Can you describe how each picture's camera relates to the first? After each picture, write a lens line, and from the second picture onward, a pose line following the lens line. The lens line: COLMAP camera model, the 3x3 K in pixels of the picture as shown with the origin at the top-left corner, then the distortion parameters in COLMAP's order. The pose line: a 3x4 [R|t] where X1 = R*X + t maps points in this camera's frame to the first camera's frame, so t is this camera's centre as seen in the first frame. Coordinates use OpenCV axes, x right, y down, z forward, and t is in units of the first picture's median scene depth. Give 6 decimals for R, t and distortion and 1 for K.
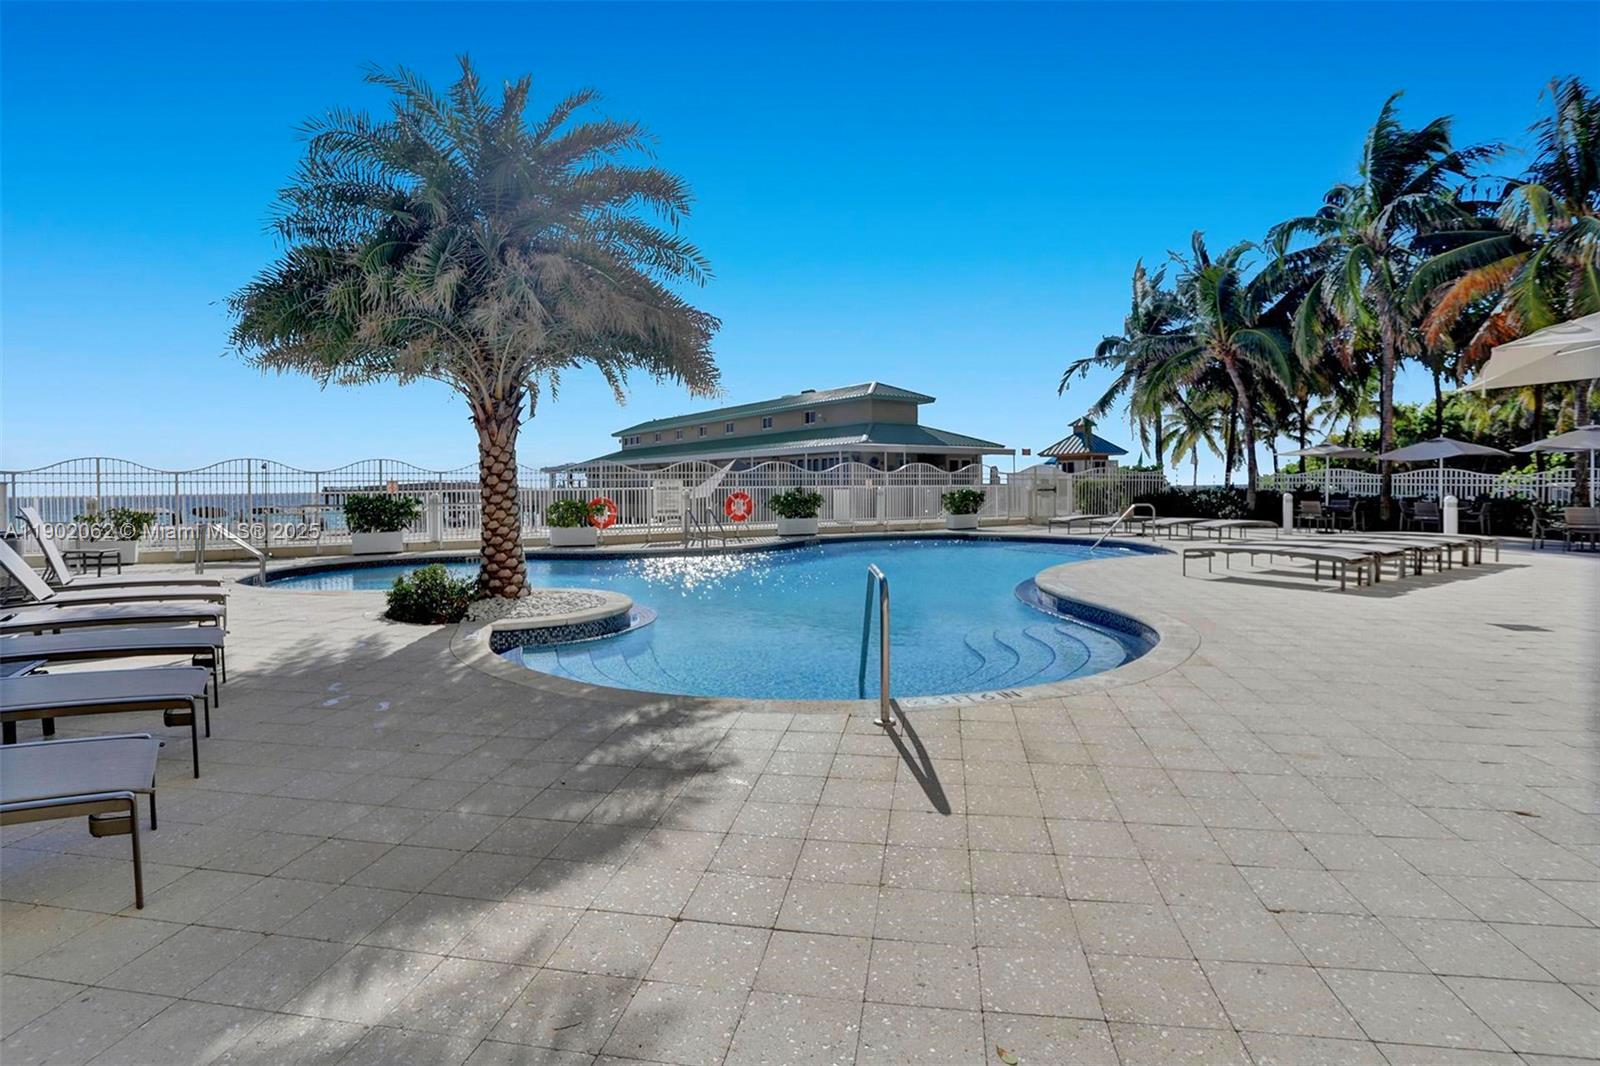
lens RADIAL K [[815.4, 0, 795.2], [0, 815.4, 532.9], [0, 0, 1]] dist [-0.003936, -0.000021]
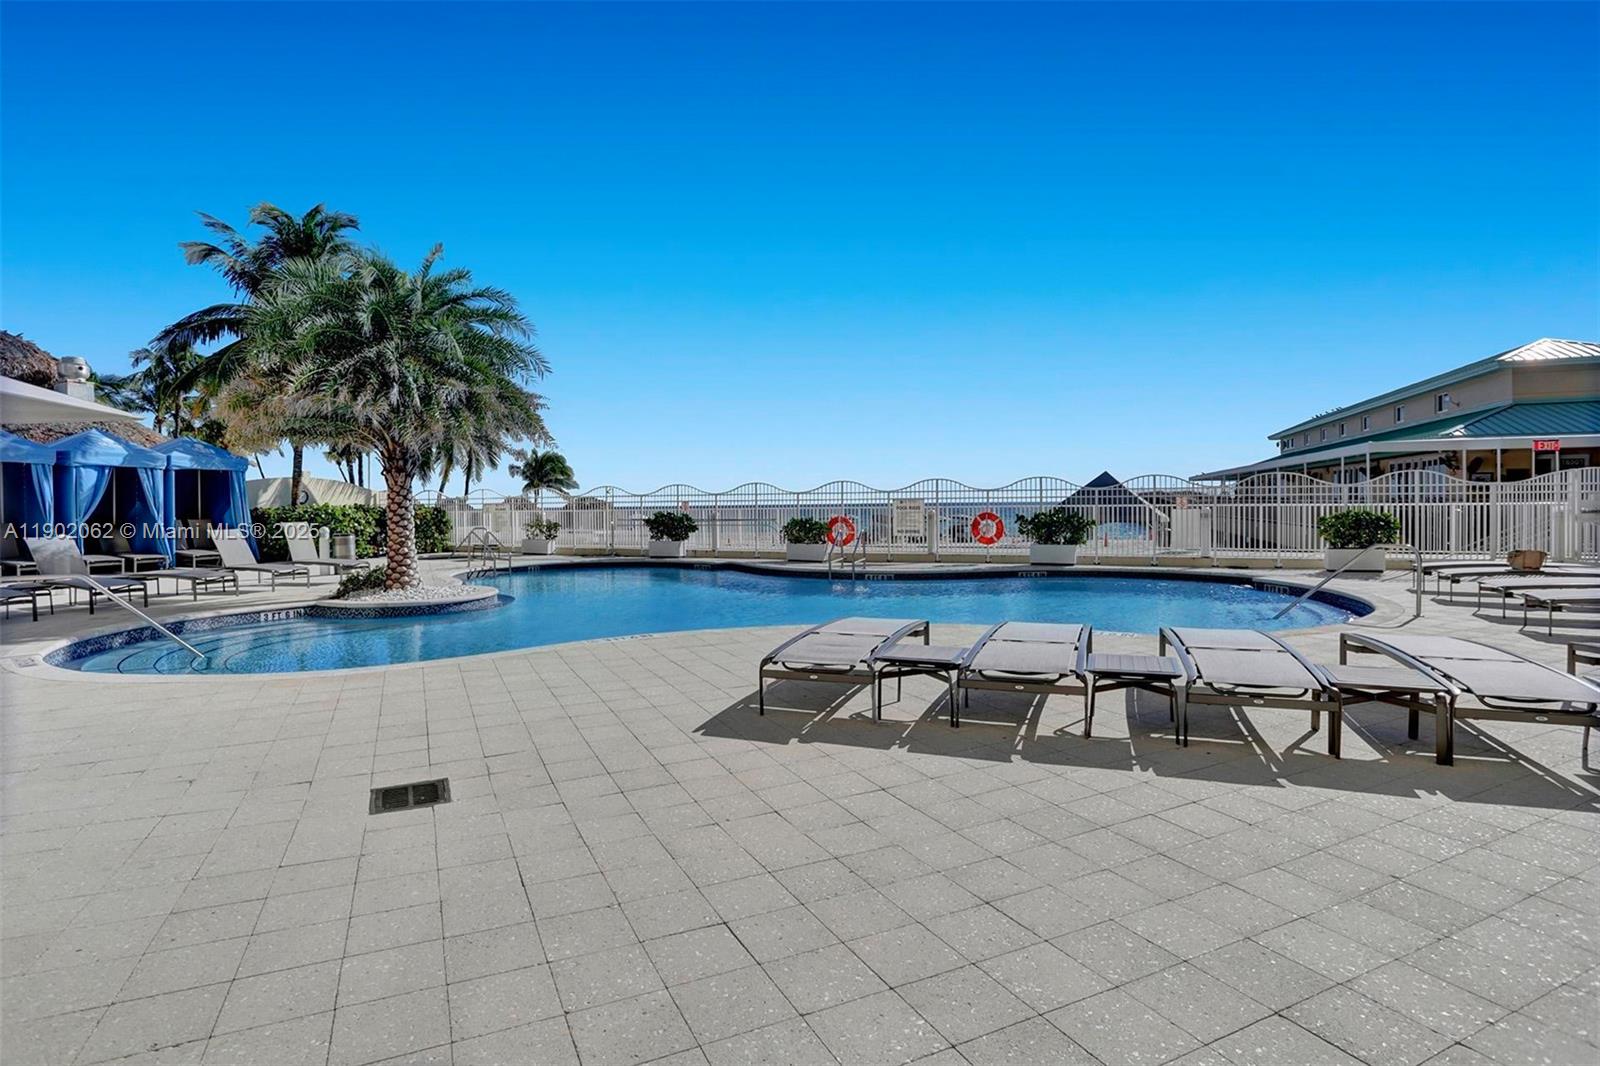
lens RADIAL K [[815.4, 0, 794.0], [0, 815.4, 530.2], [0, 0, 1]] dist [-0.003936, -0.000021]
pose [[0.616947, 0.024852, -0.786612, 0.440539], [-0.041126, 0.999154, -0.000689, -0.018429], [0.785929, 0.032775, 0.617447, 0.239025]]
